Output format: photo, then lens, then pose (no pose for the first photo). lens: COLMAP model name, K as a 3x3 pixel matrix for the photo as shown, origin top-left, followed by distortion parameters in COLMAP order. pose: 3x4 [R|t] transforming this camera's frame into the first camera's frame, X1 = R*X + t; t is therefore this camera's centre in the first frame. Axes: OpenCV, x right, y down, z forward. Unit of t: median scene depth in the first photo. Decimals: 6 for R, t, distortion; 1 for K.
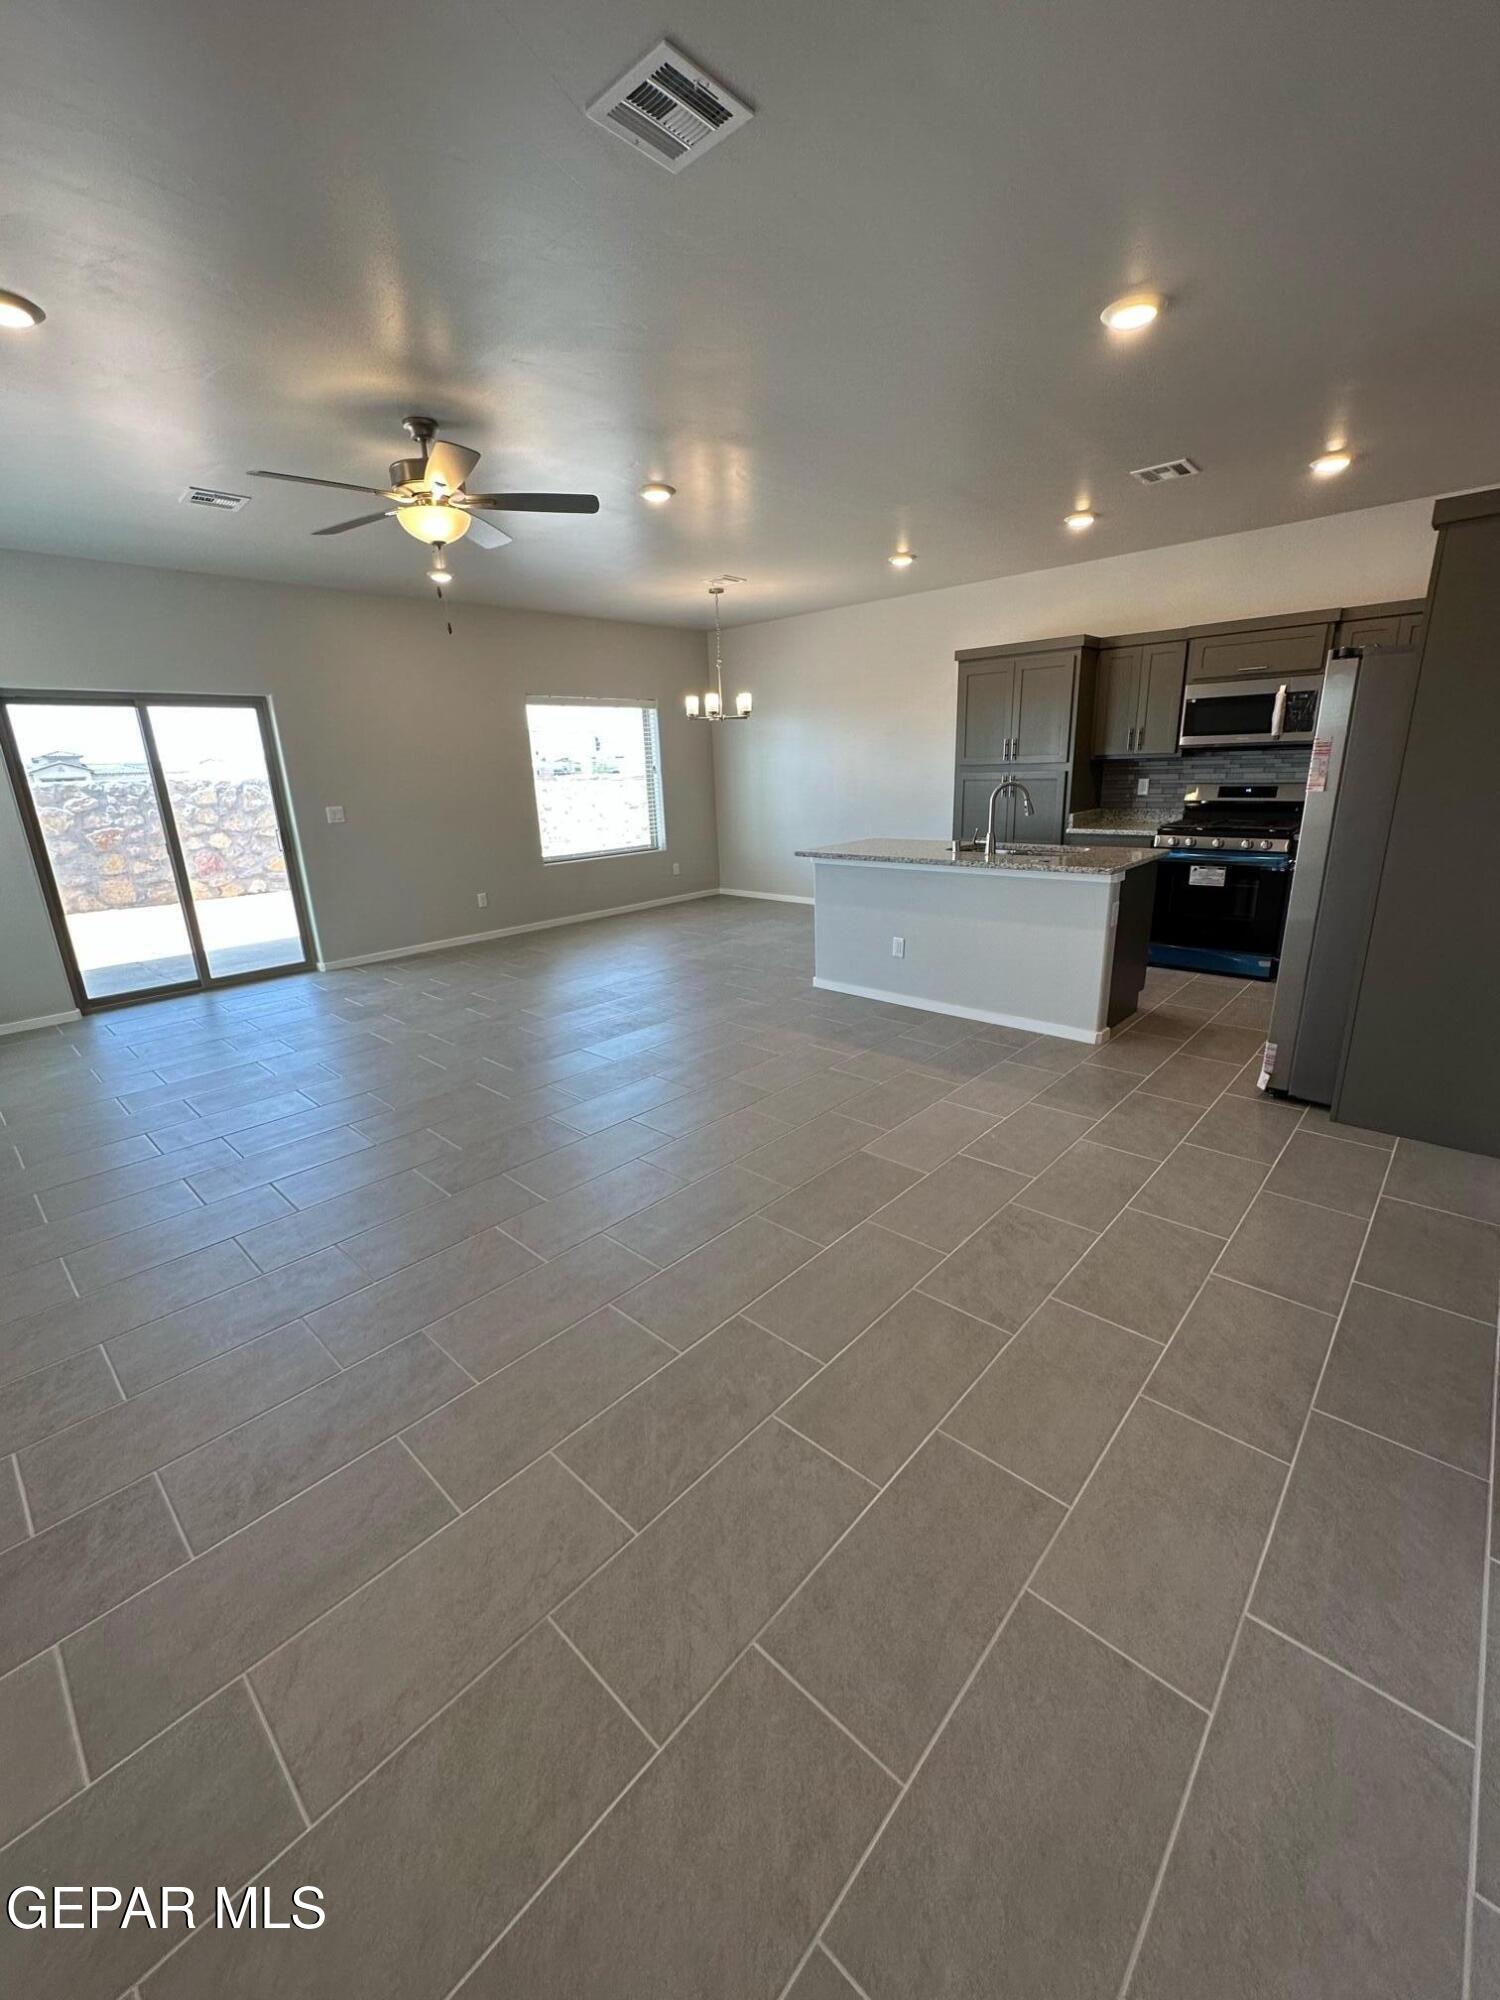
lens RADIAL K [[799.8, 0, 755.6], [0, 799.8, 1002.7], [0, 0, 1]] dist [0.000156, 0.000021]
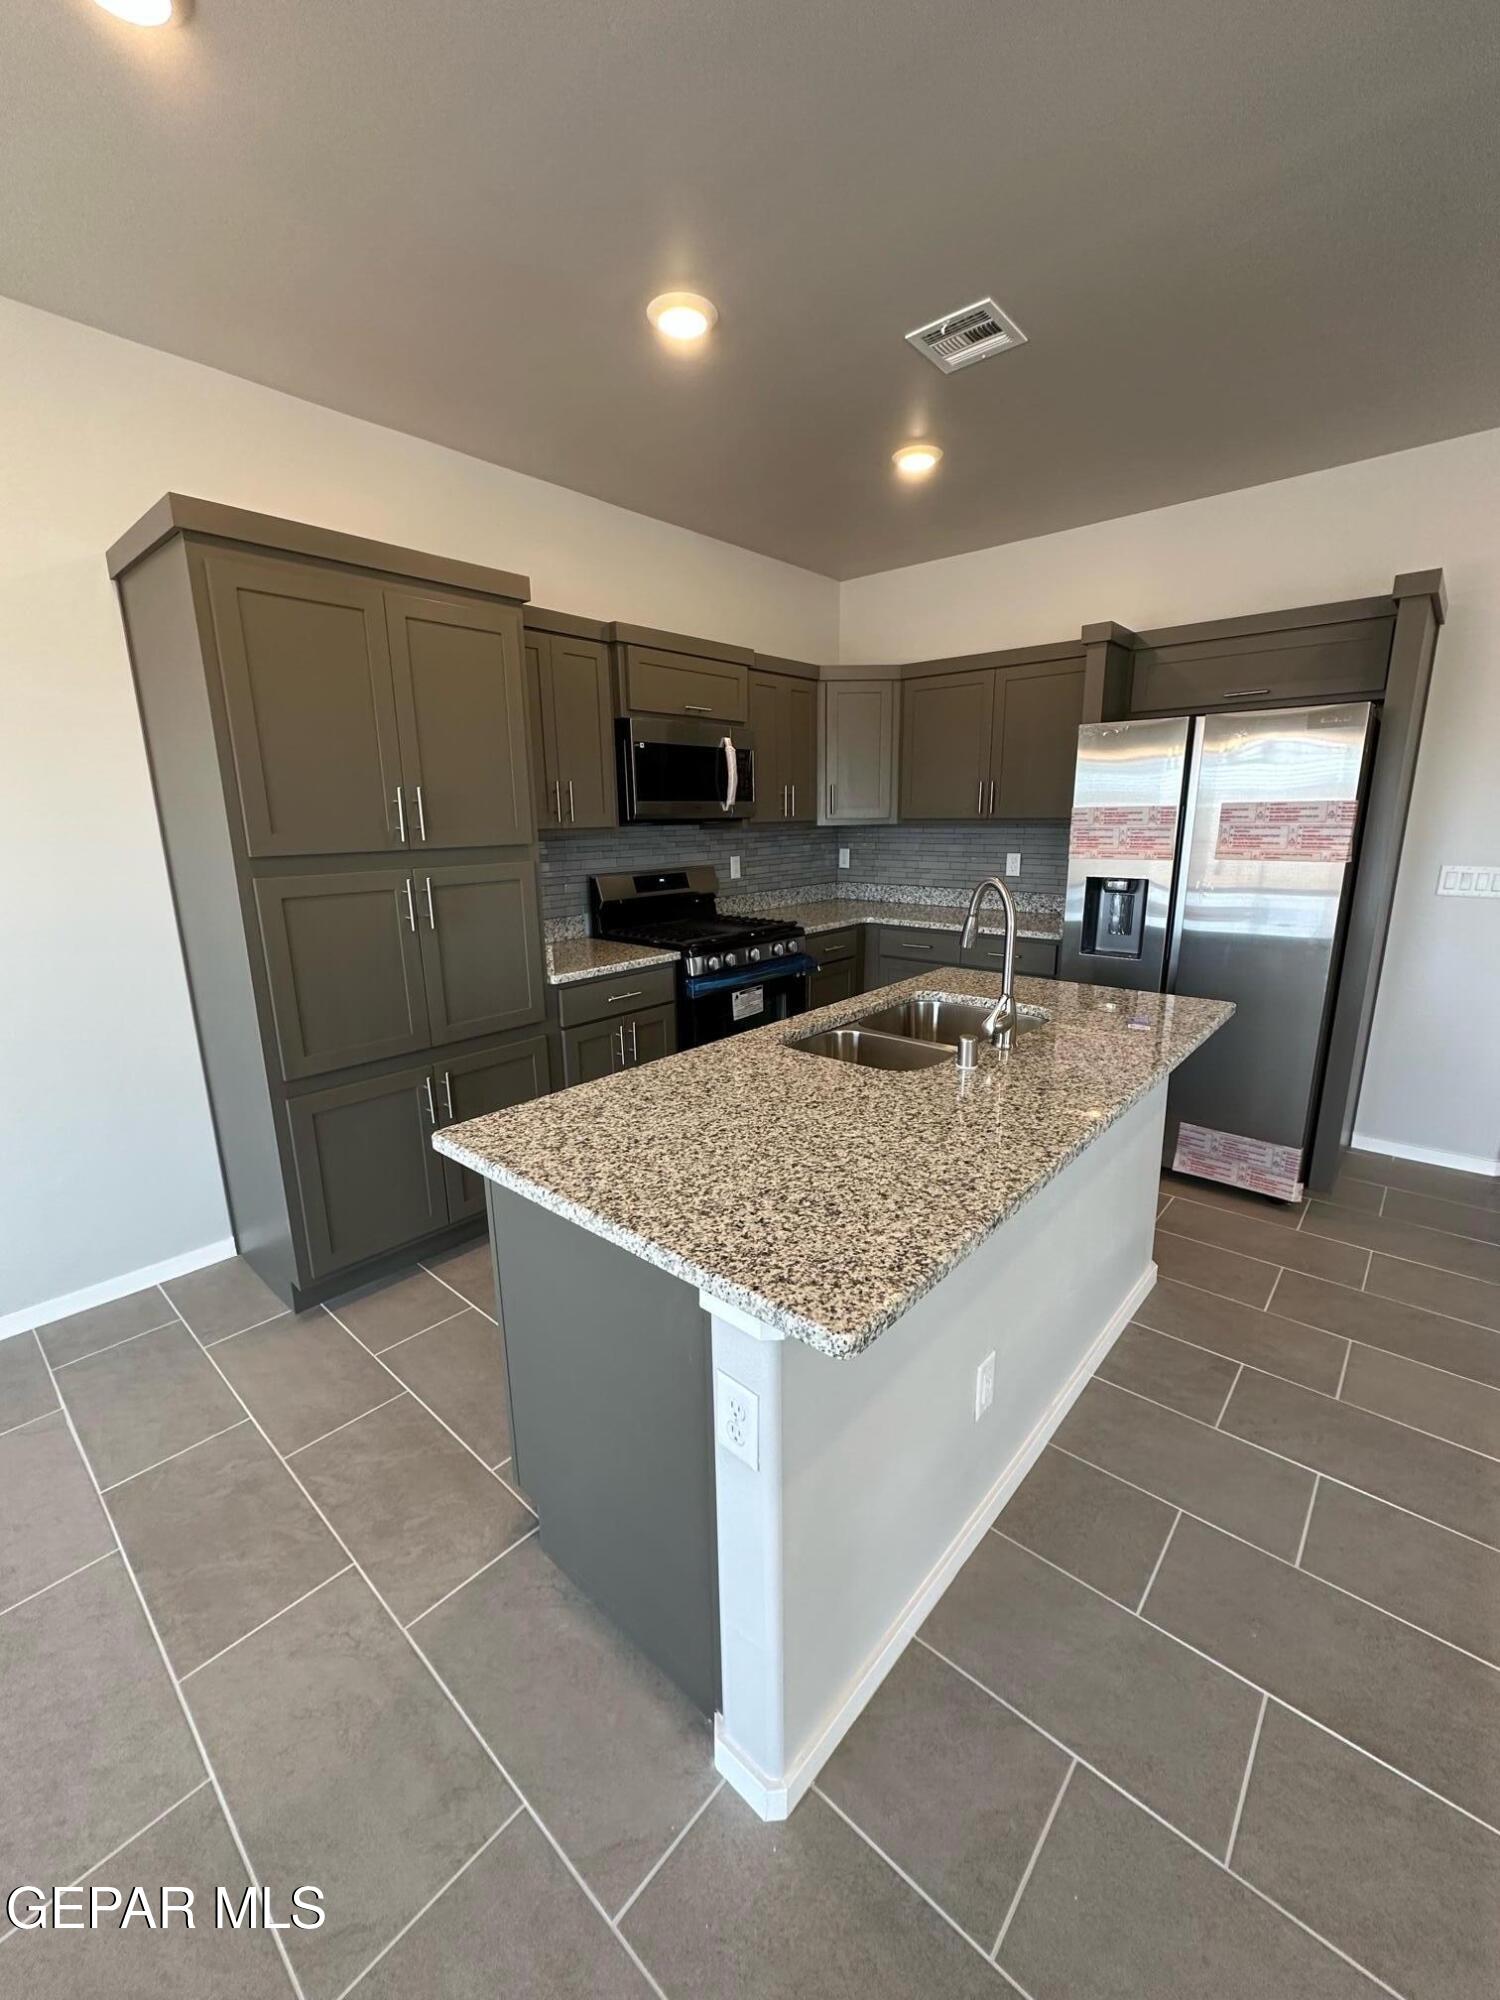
lens RADIAL K [[799.8, 0, 751.1], [0, 799.8, 987.4], [0, 0, 1]] dist [0.000156, 0.000021]
pose [[-0.017341, -0.197332, 0.980183, -0.113523], [0.296370, 0.935260, 0.193531, -0.307831], [-0.954916, 0.293853, 0.042265, 0.975505]]
